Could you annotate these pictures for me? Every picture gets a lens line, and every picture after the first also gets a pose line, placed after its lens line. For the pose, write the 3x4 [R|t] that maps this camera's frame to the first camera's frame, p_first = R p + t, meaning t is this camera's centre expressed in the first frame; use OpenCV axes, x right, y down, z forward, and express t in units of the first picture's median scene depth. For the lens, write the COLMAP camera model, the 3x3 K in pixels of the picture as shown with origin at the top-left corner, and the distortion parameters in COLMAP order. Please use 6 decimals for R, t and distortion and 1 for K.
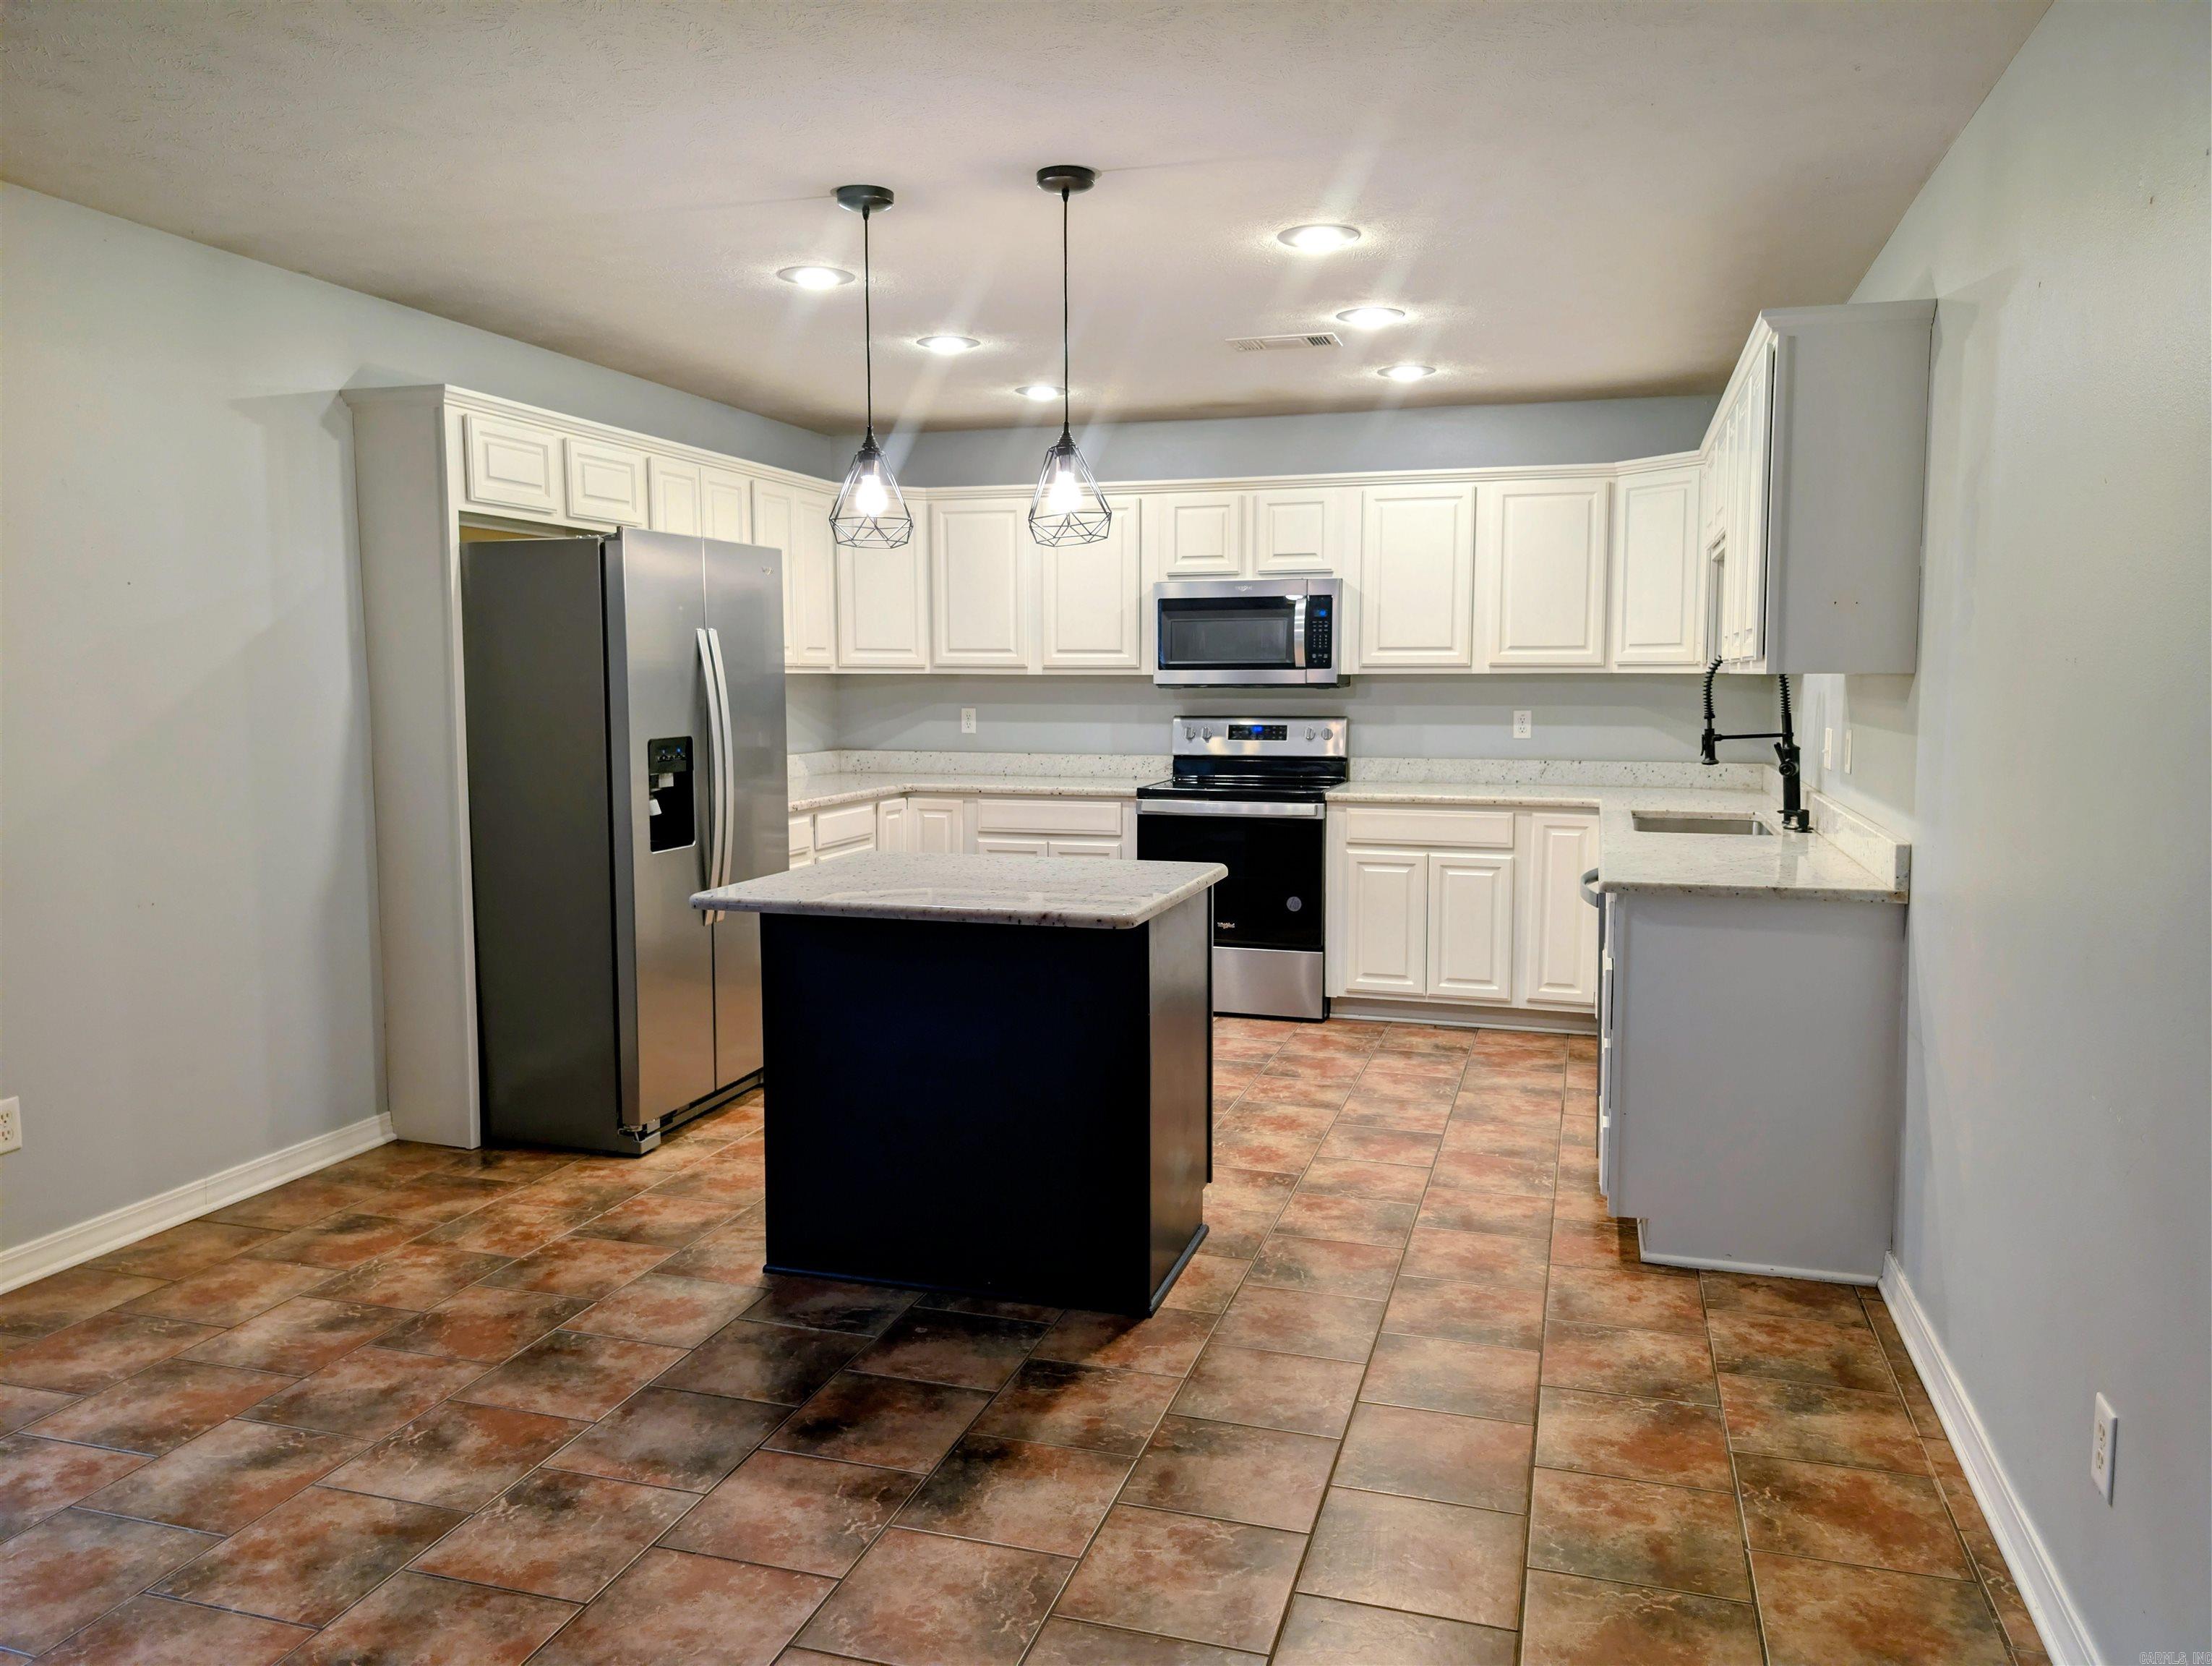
lens RADIAL K [[1593.9, 0, 1092.3], [0, 1593.9, 834.8], [0, 0, 1]] dist [0.021502, -0.022563]
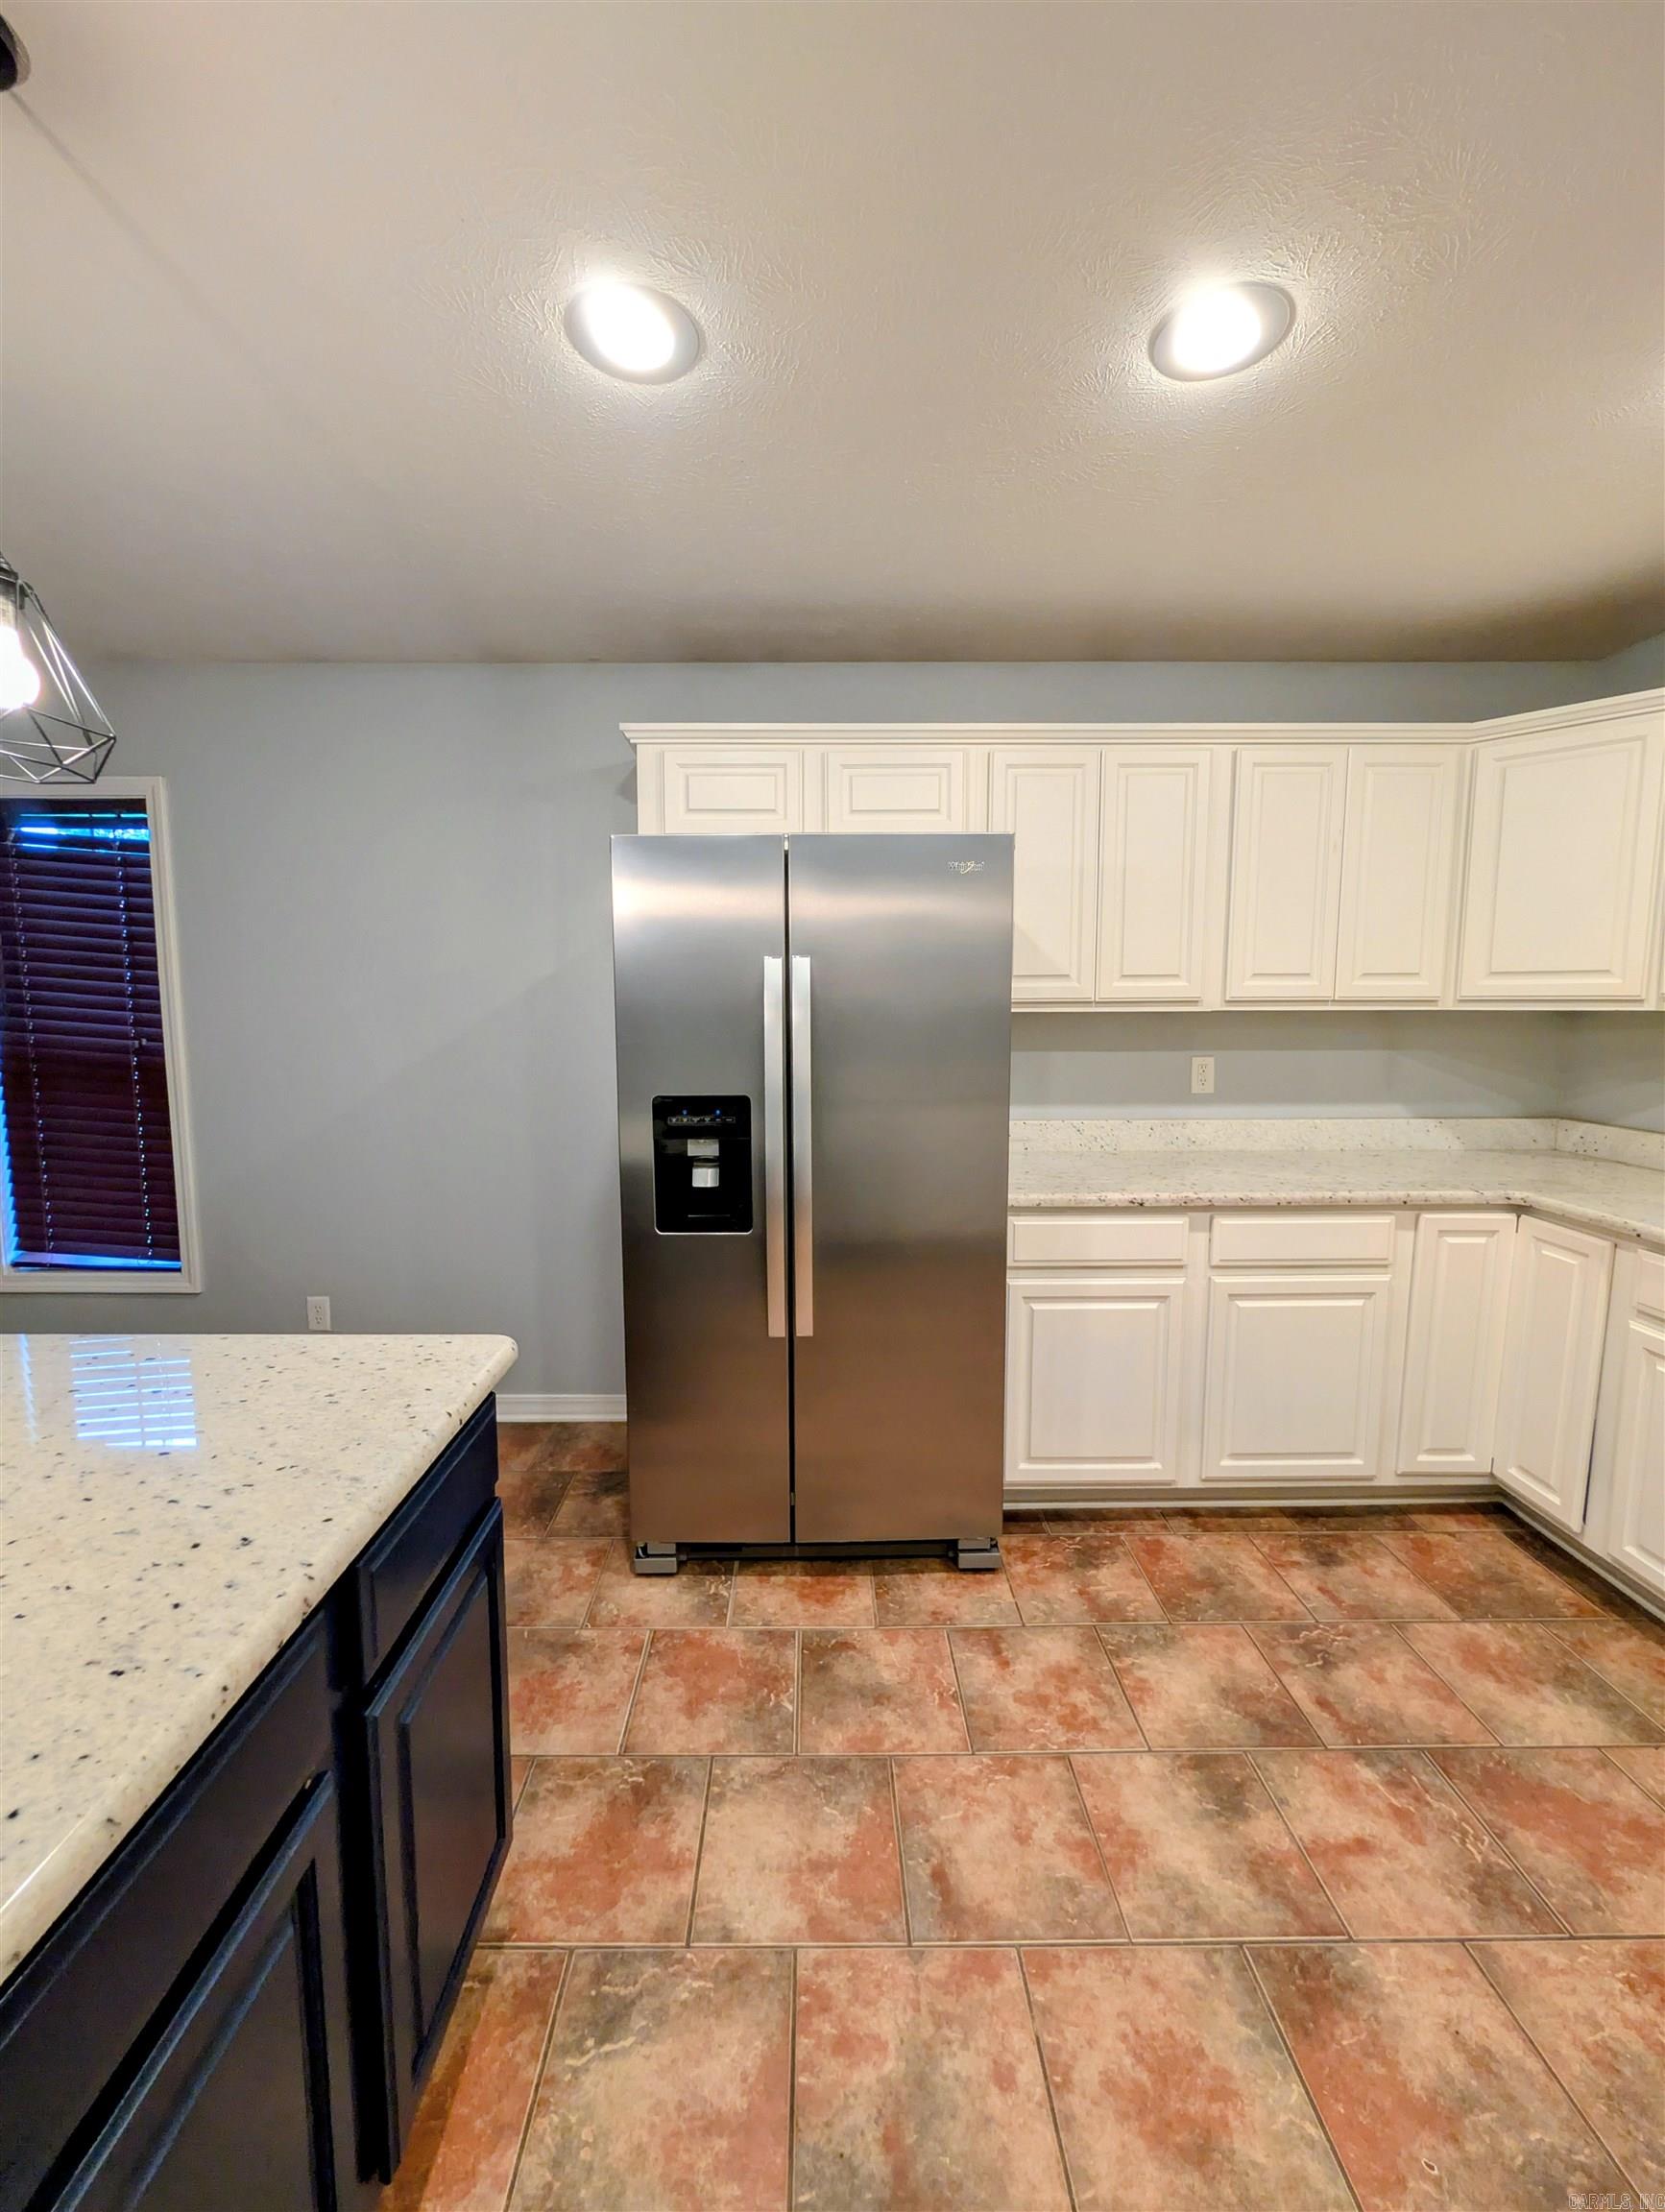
lens RADIAL K [[868.9, 0, 814.0], [0, 868.9, 1092.8], [0, 0, 1]] dist [-0.003636, 0.000589]
pose [[0.301456, 0.099728, -0.948250, 0.120804], [-0.094324, 0.992756, 0.074423, -0.074213], [0.948803, 0.067007, 0.308679, 0.689812]]
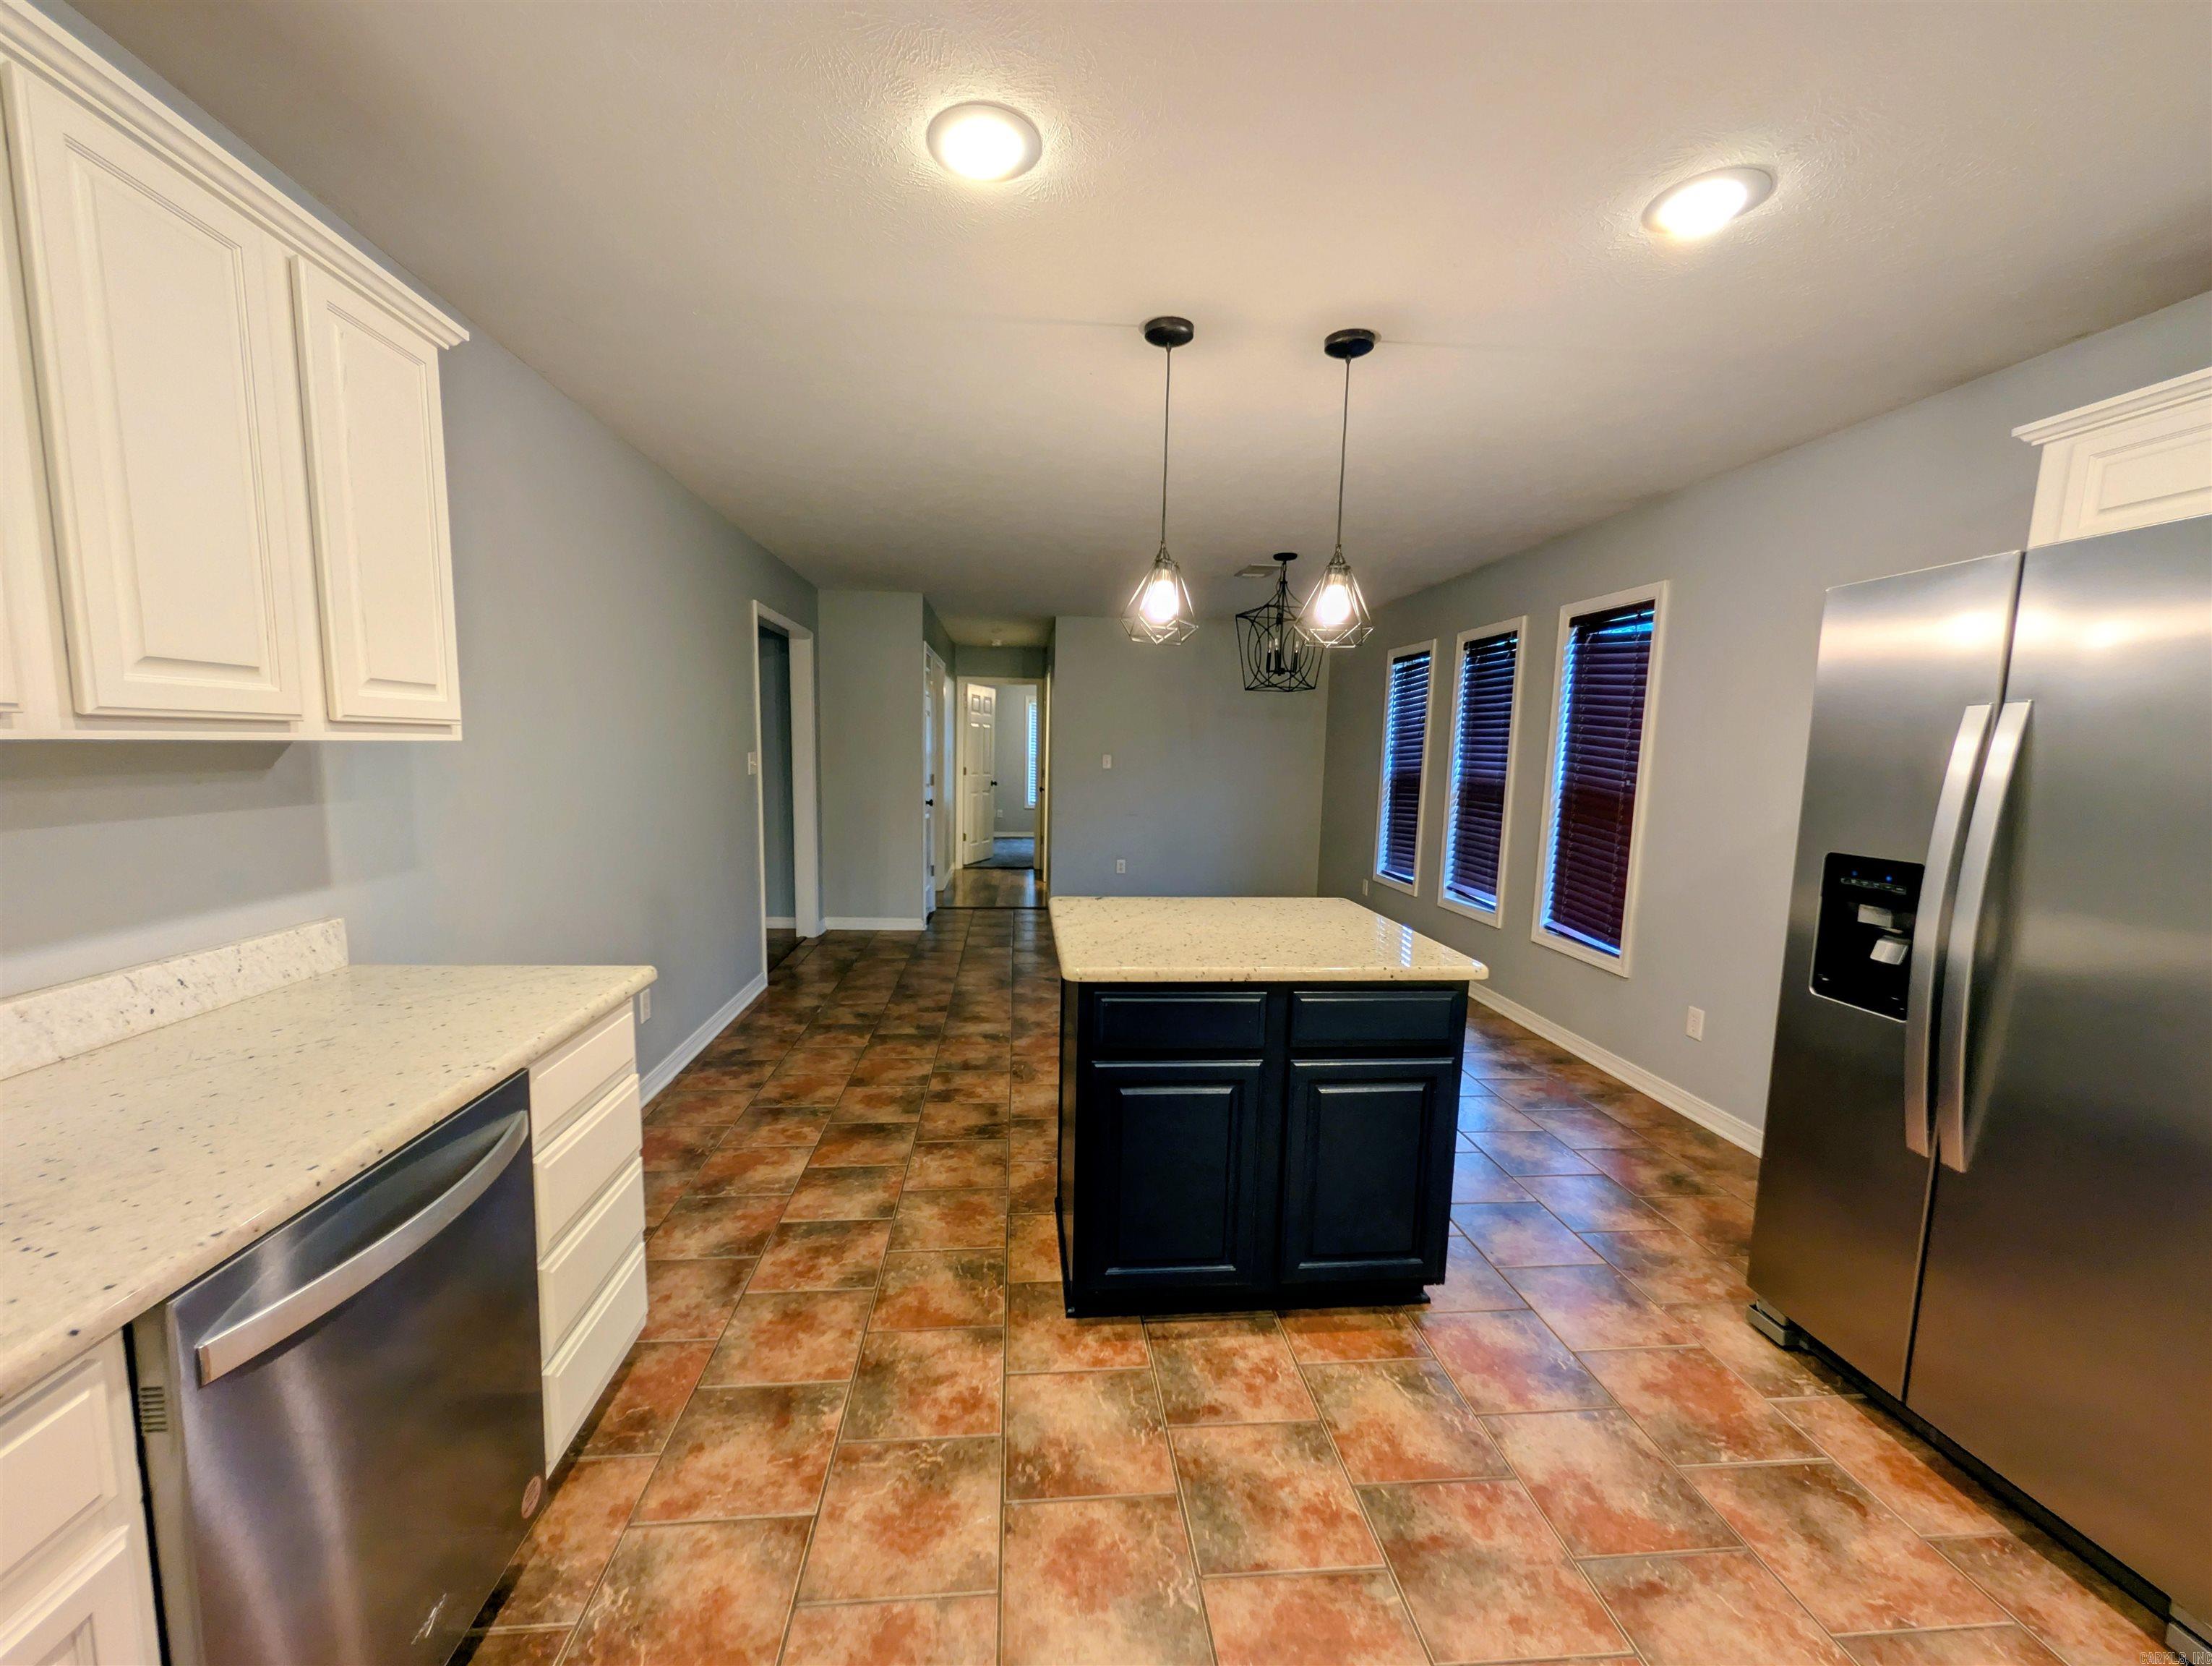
lens RADIAL K [[869.0, 0, 1092.4], [0, 869.0, 850.8], [0, 0, 1]] dist [-0.003636, 0.000589]
pose [[-0.924584, 0.027926, -0.379952, 0.163001], [-0.058203, 0.975249, 0.213312, -0.095609], [0.376505, 0.219339, -0.900075, 0.916361]]
